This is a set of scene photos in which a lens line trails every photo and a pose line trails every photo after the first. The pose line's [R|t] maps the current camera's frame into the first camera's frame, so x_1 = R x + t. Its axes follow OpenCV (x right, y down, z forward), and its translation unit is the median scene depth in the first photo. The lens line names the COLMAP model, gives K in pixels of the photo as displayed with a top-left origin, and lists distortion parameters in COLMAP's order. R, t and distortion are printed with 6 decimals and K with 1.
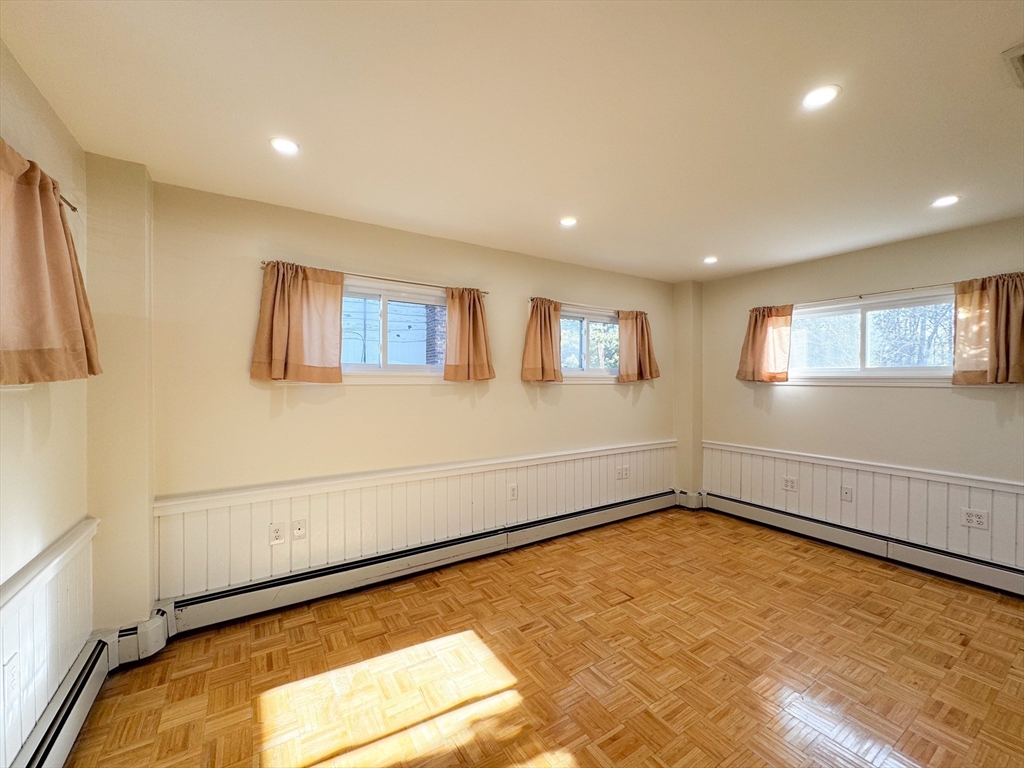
lens RADIAL K [[413.5, 0, 512.0], [0, 413.5, 384.0], [0, 0, 1]] dist [-0.000919, -0.000057]
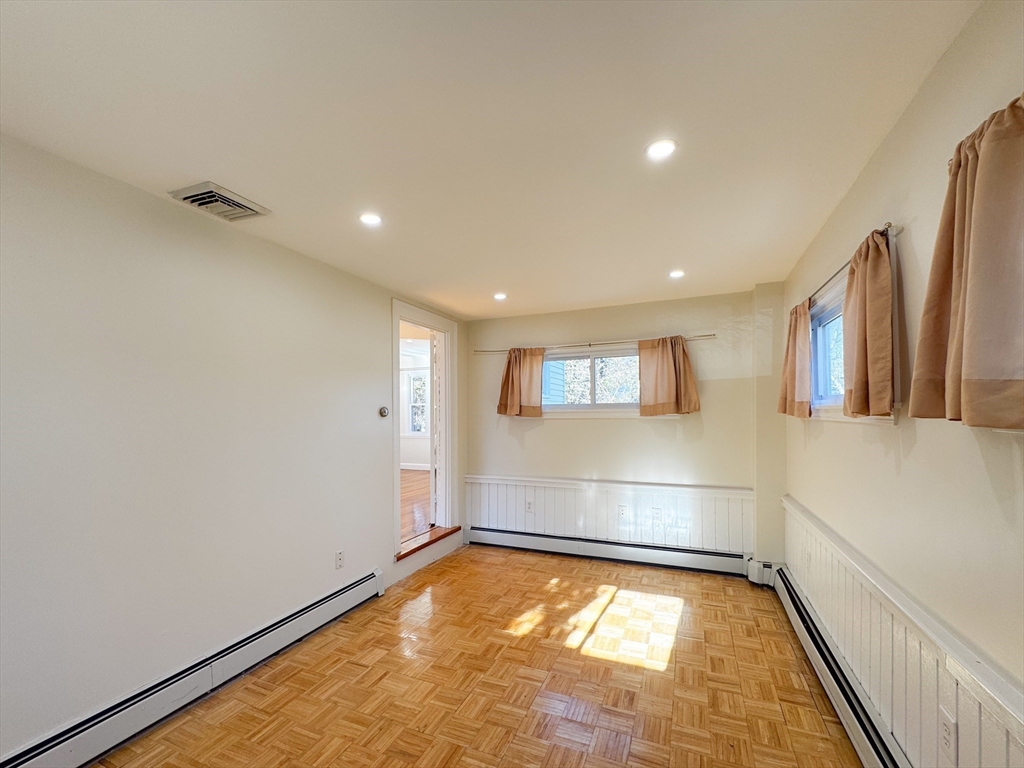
lens RADIAL K [[413.5, 0, 512.0], [0, 413.5, 384.0], [0, 0, 1]] dist [-0.000919, -0.000057]
pose [[-0.828332, -0.046992, -0.558264, 0.887569], [-0.011594, 0.997700, -0.066779, -0.009795], [0.560118, -0.048842, -0.826972, 1.882091]]
